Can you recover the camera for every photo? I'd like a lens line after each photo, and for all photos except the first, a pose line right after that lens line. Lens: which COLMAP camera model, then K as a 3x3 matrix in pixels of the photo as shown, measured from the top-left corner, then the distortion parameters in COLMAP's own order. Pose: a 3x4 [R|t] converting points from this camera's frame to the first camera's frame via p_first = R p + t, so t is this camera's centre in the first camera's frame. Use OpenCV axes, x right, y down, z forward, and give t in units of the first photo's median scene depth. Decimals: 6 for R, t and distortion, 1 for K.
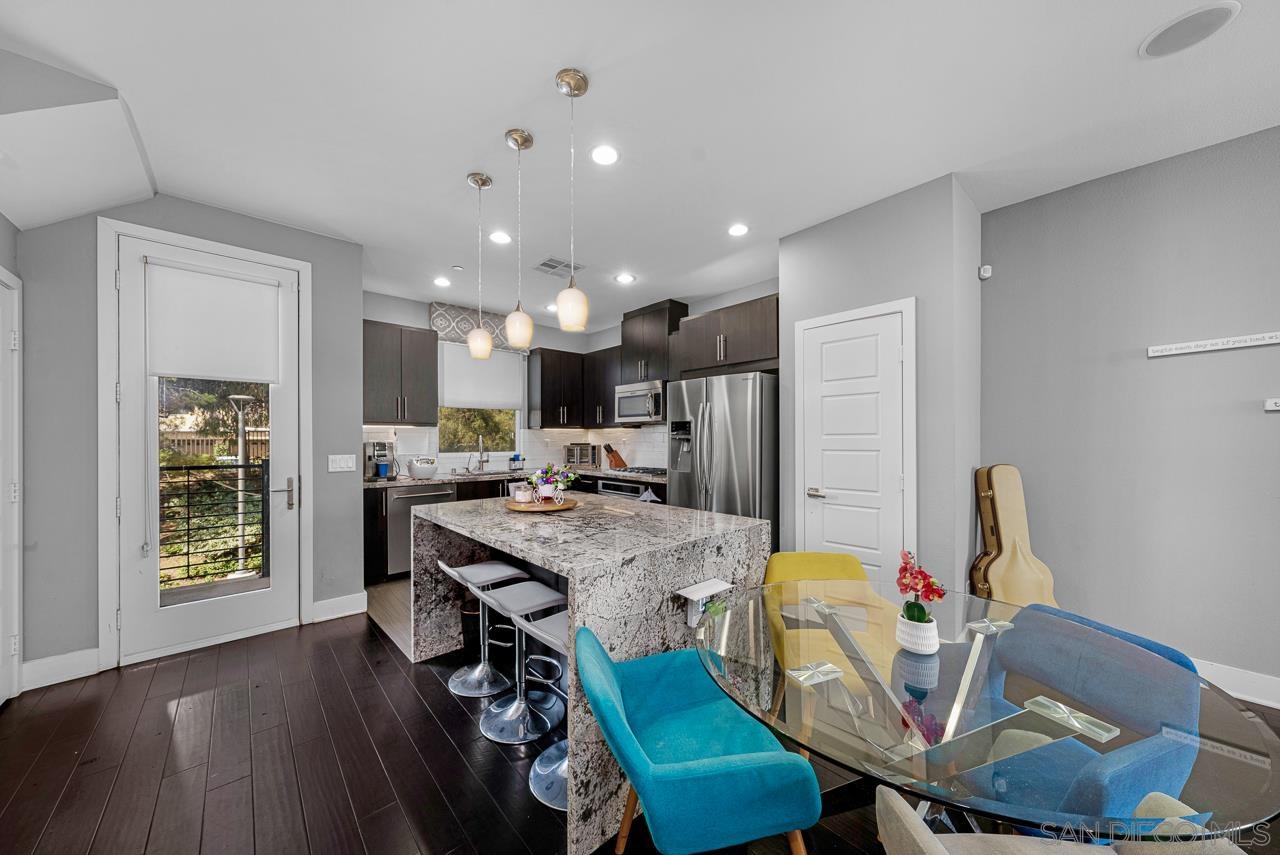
lens RADIAL K [[444.4, 0, 634.6], [0, 444.4, 440.1], [0, 0, 1]] dist [-0.000370, -0.000077]
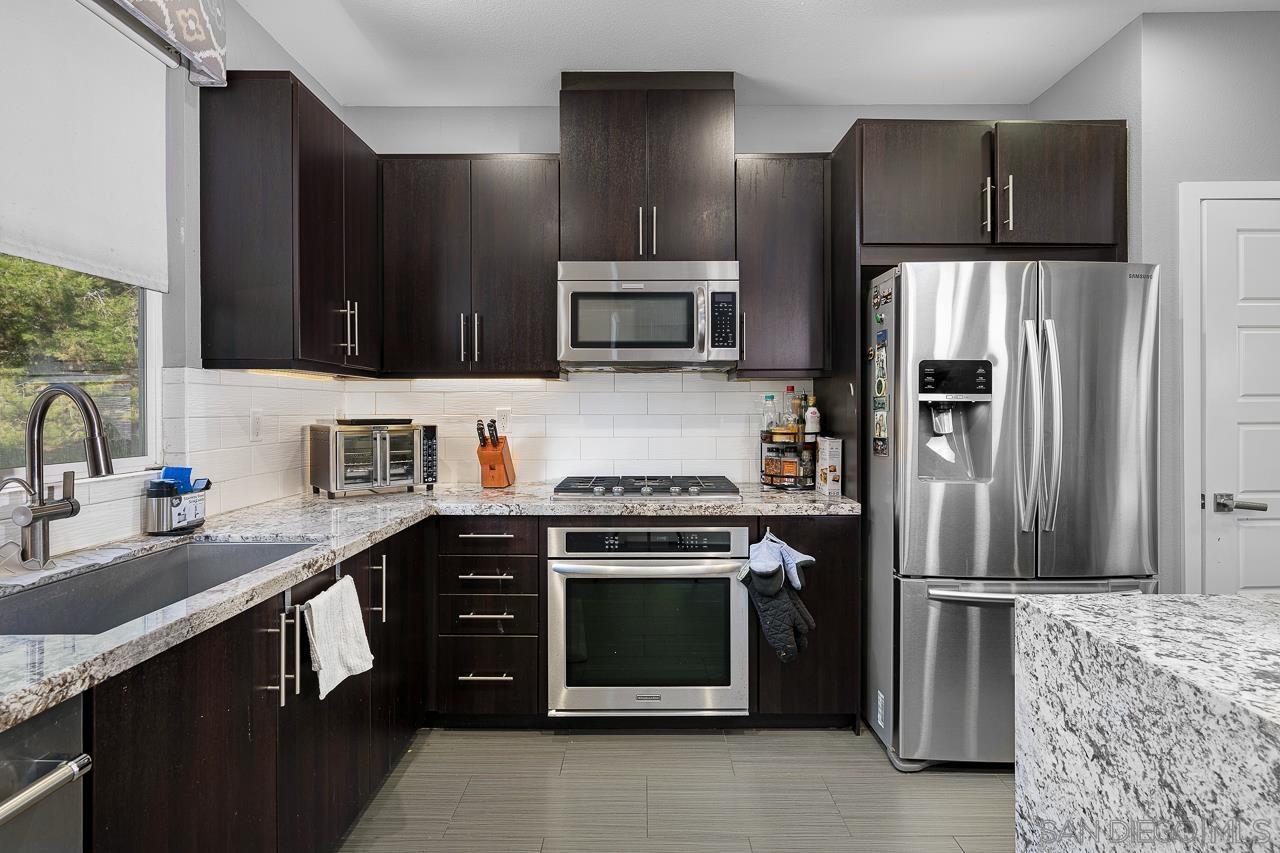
lens RADIAL K [[608.9, 0, 657.7], [0, 608.9, 411.4], [0, 0, 1]] dist [0.000026, -0.000357]
pose [[0.657922, -0.000596, 0.753086, -0.501857], [0.004719, 0.999983, -0.003331, 0.005128], [-0.753072, 0.005745, 0.657913, 0.842565]]
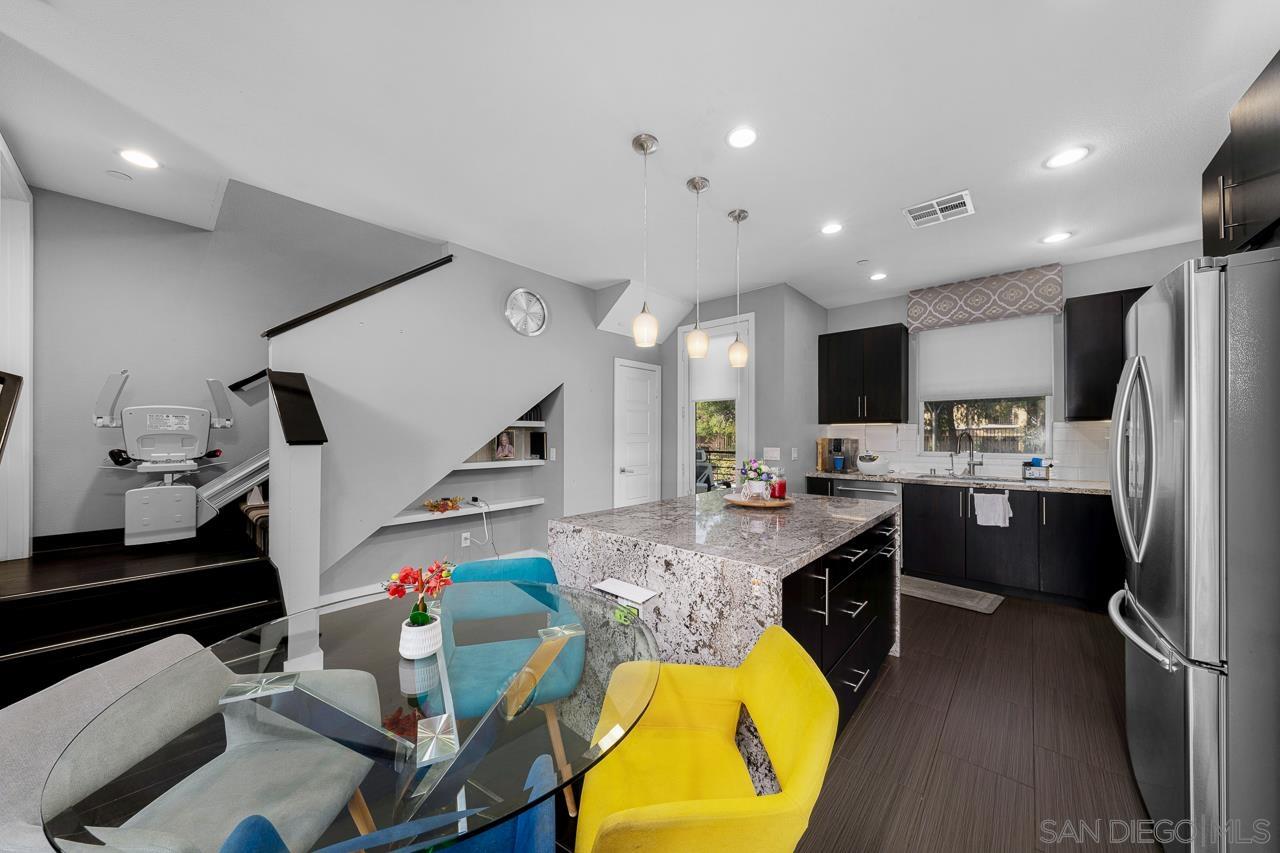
lens RADIAL K [[422.3, 0, 641.1], [0, 422.3, 434.6], [0, 0, 1]] dist [-0.000584, -0.000024]
pose [[0.104587, 0.002566, -0.994512, 0.496549], [-0.006463, 0.999977, 0.001901, -0.003954], [0.994495, 0.006229, 0.104602, 0.427633]]
